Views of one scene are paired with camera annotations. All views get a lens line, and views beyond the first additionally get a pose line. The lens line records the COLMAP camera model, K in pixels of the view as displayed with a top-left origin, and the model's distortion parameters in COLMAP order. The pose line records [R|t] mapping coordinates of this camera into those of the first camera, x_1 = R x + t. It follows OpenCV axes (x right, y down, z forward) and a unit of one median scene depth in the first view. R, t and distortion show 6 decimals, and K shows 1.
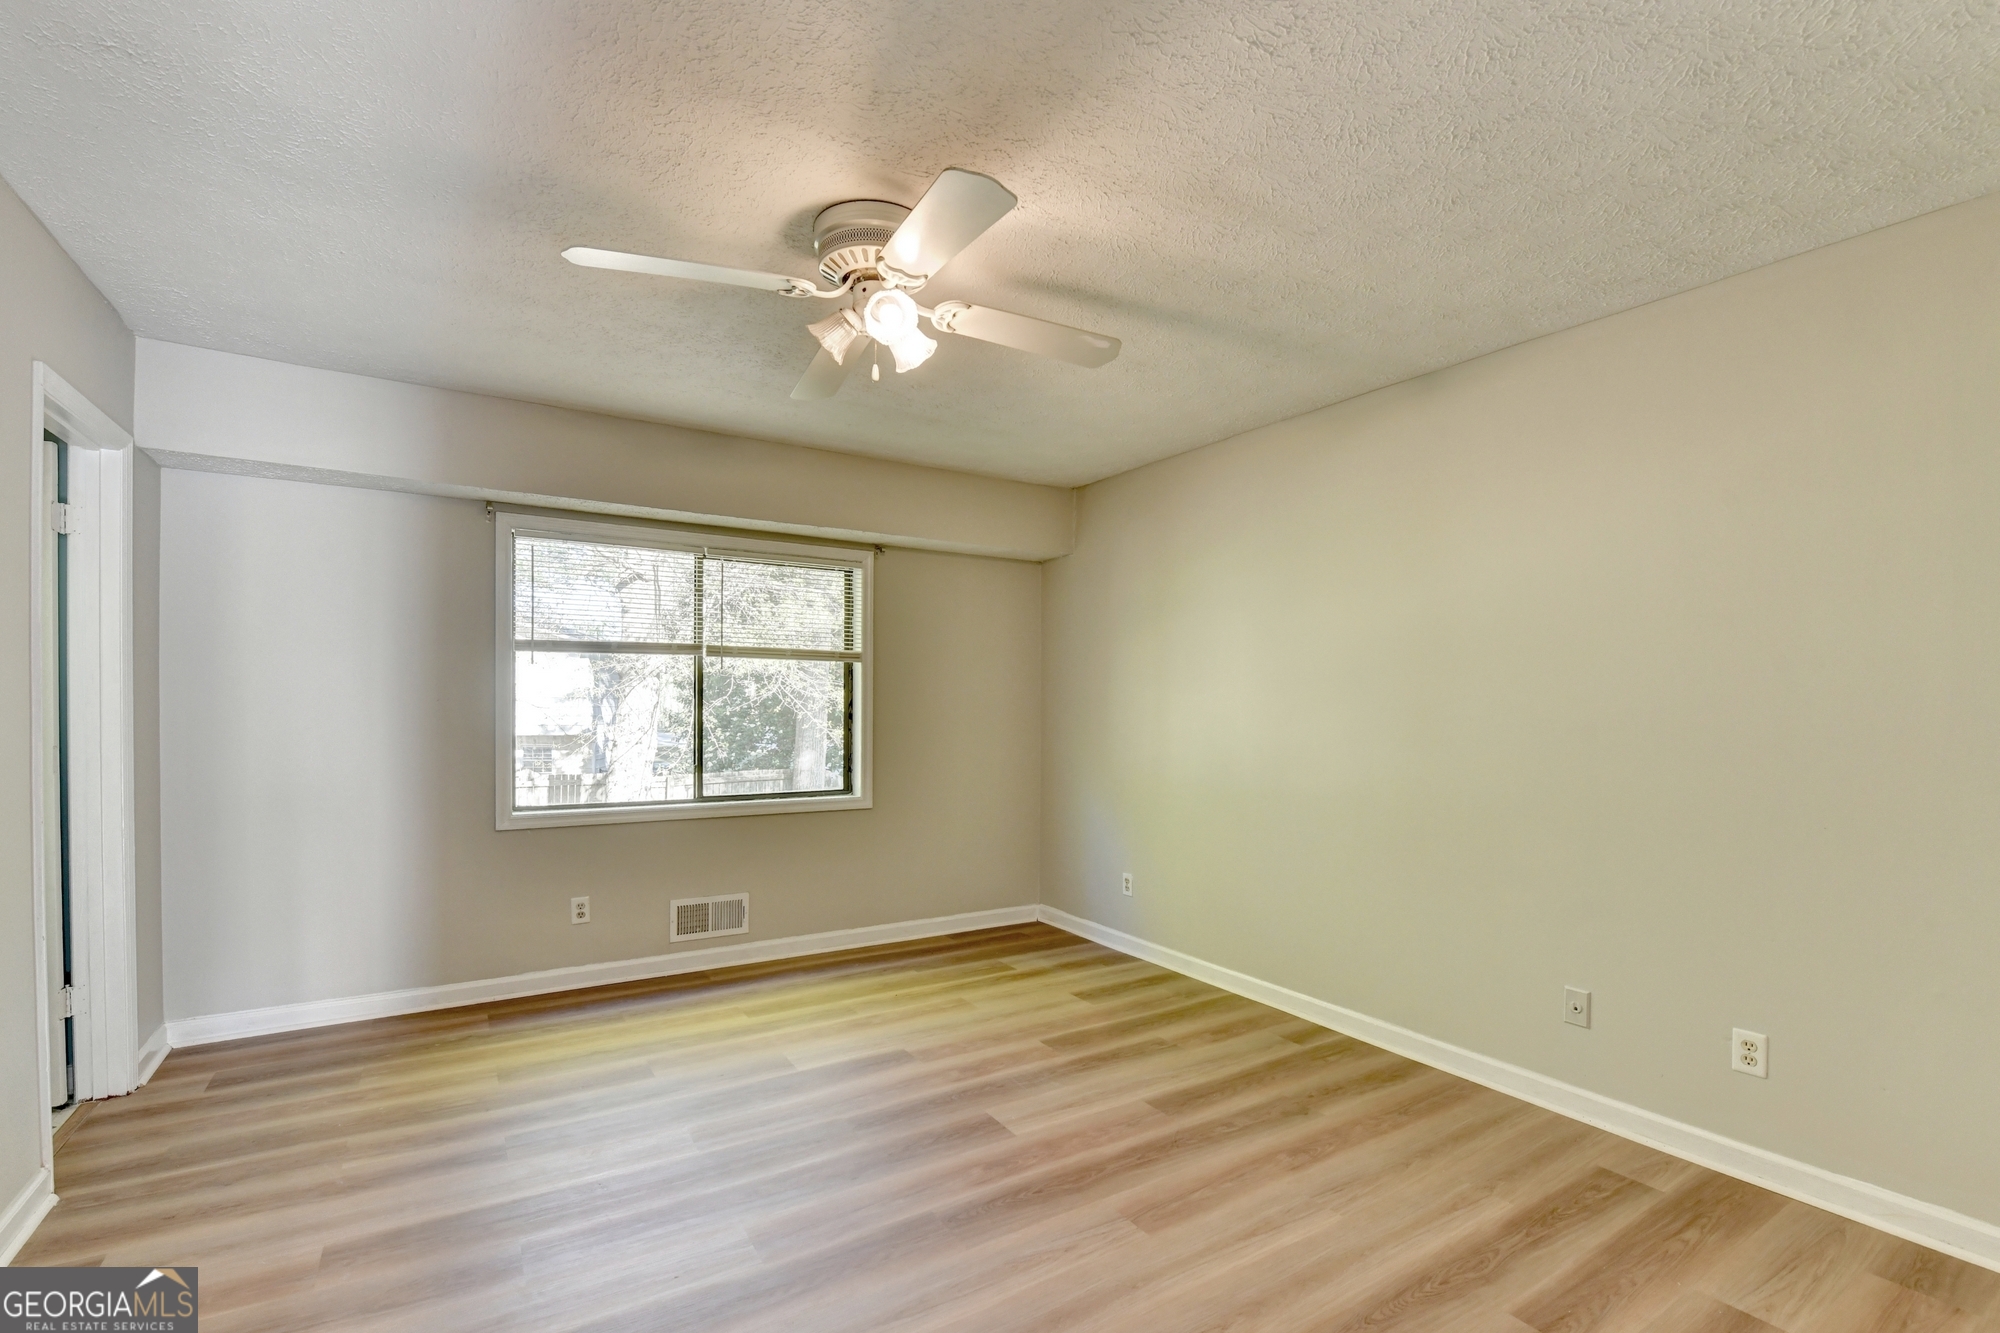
lens RADIAL K [[864.0, 0, 1018.8], [0, 864.0, 686.2], [0, 0, 1]] dist [-0.015186, -0.003303]
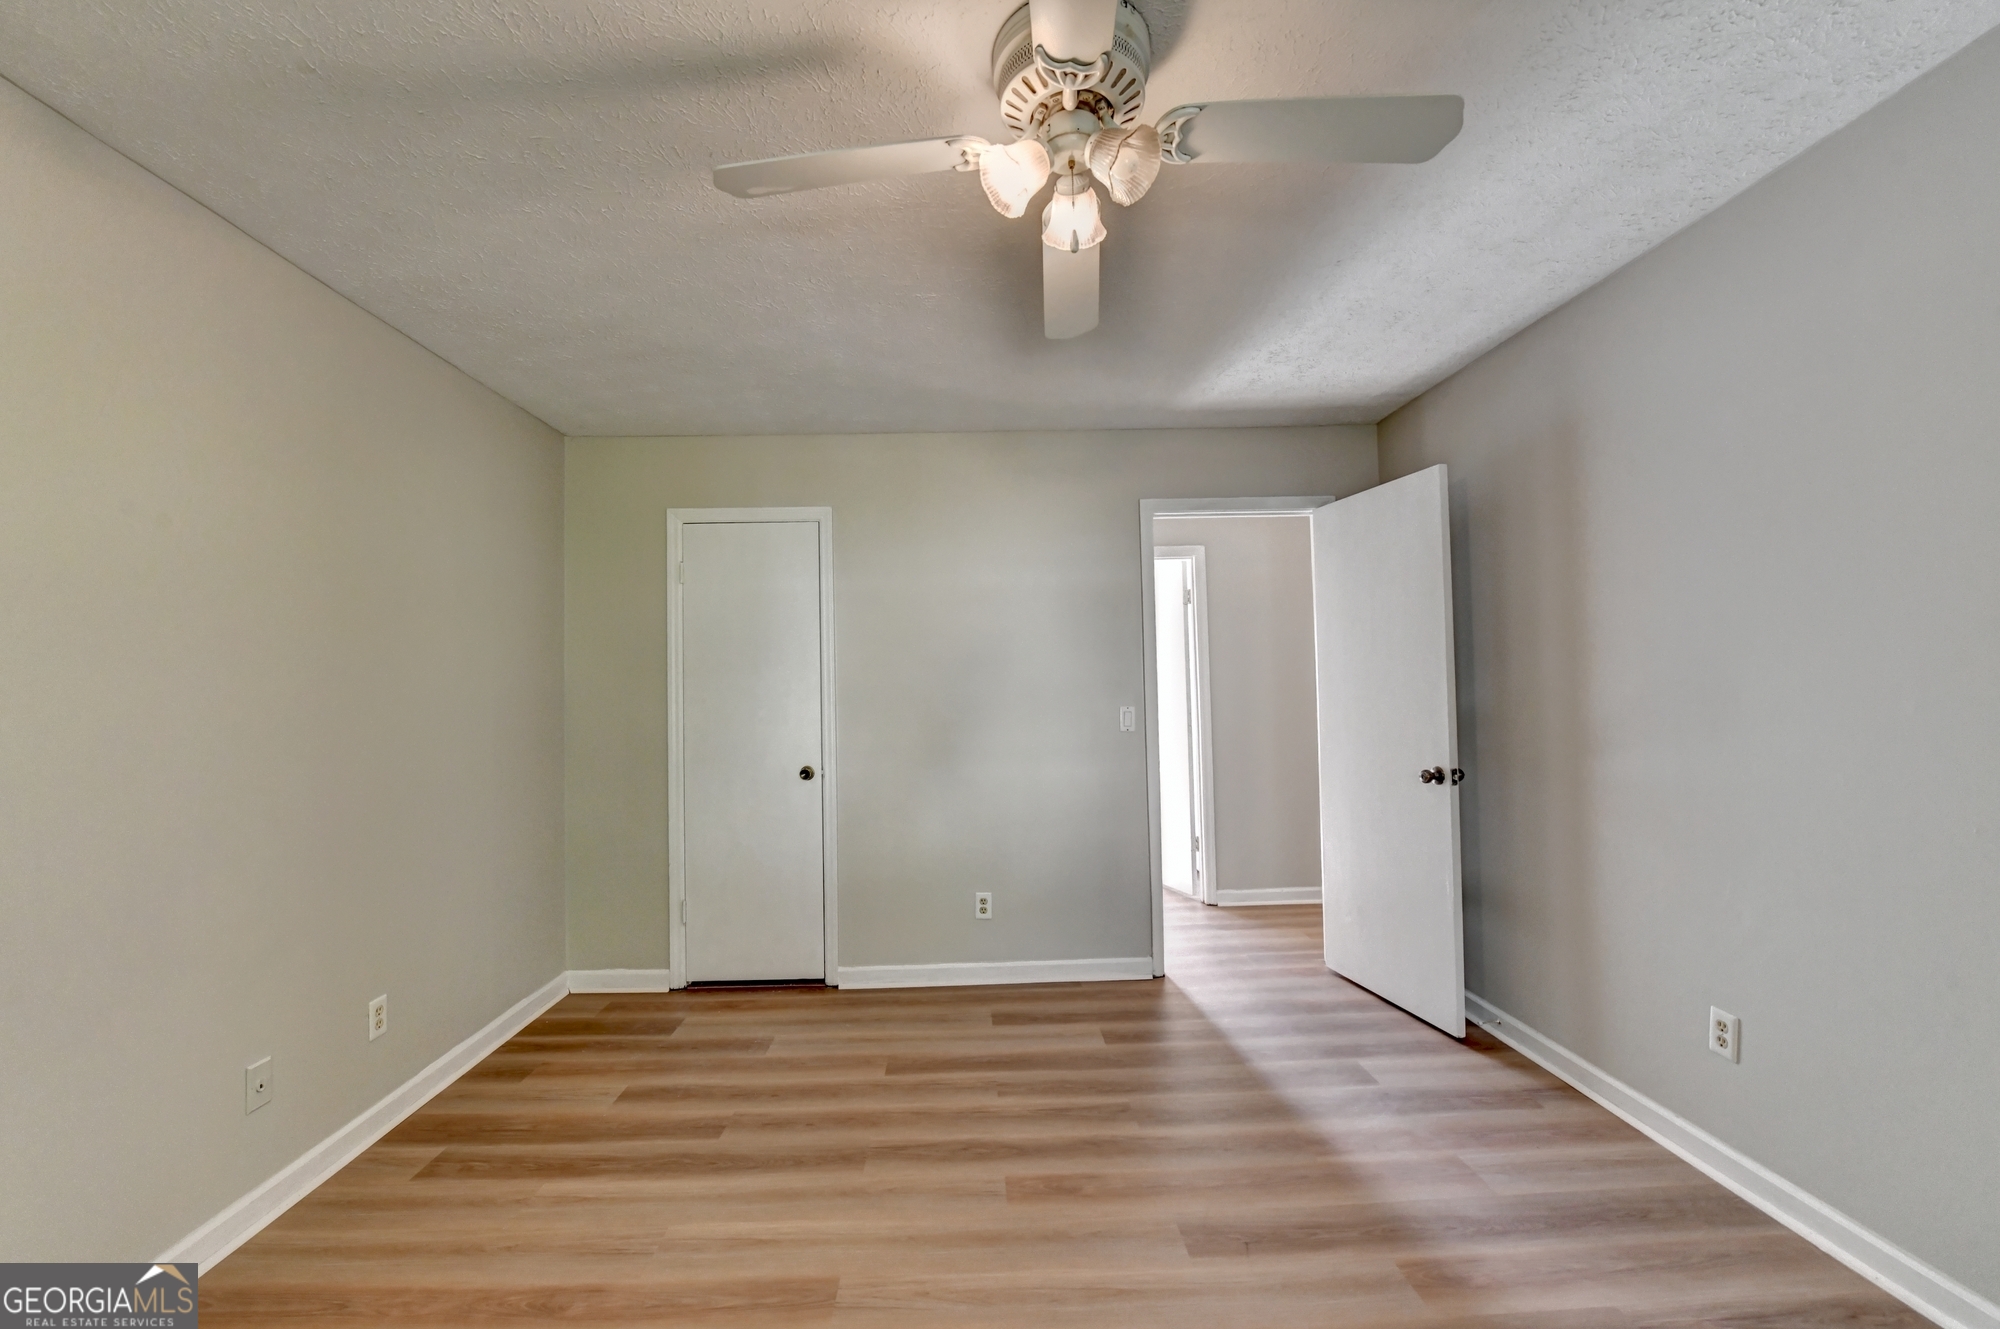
lens RADIAL K [[842.2, 0, 1007.6], [0, 842.2, 656.3], [0, 0, 1]] dist [-0.015742, -0.003329]
pose [[-0.860388, 0.028961, 0.508816, -0.465120], [0.012437, 0.999280, -0.035846, -0.003912], [-0.509488, -0.024514, -0.860129, 1.621696]]
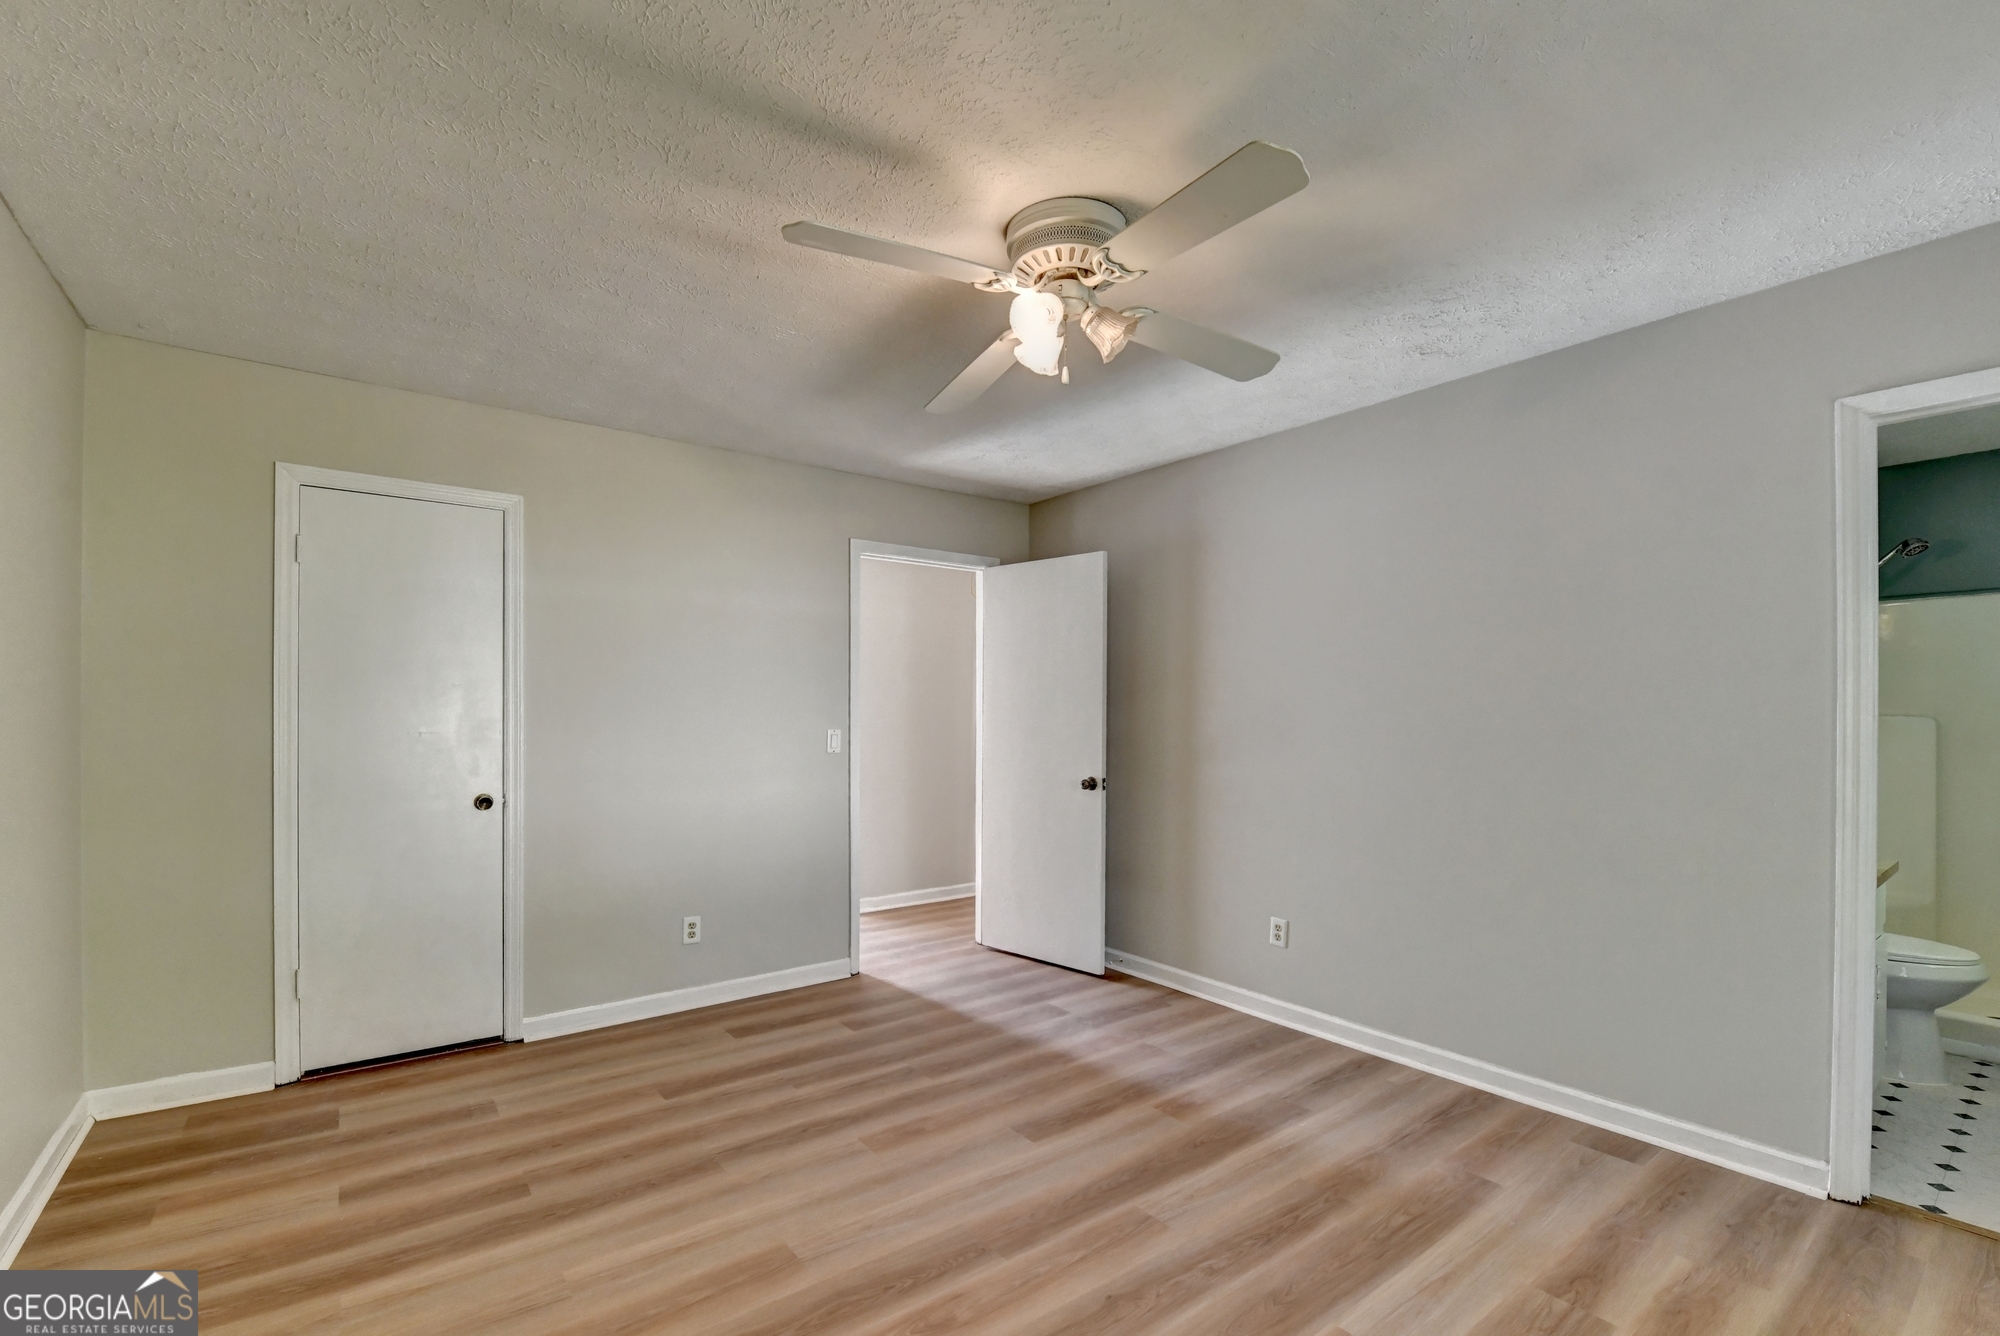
lens RADIAL K [[864.0, 0, 1024.8], [0, 864.0, 712.8], [0, 0, 1]] dist [-0.015186, -0.003303]
pose [[-0.994402, -0.012680, -0.104903, -0.016016], [-0.012083, 0.999907, -0.006324, 0.008927], [0.104973, -0.005021, -0.994462, 1.948109]]
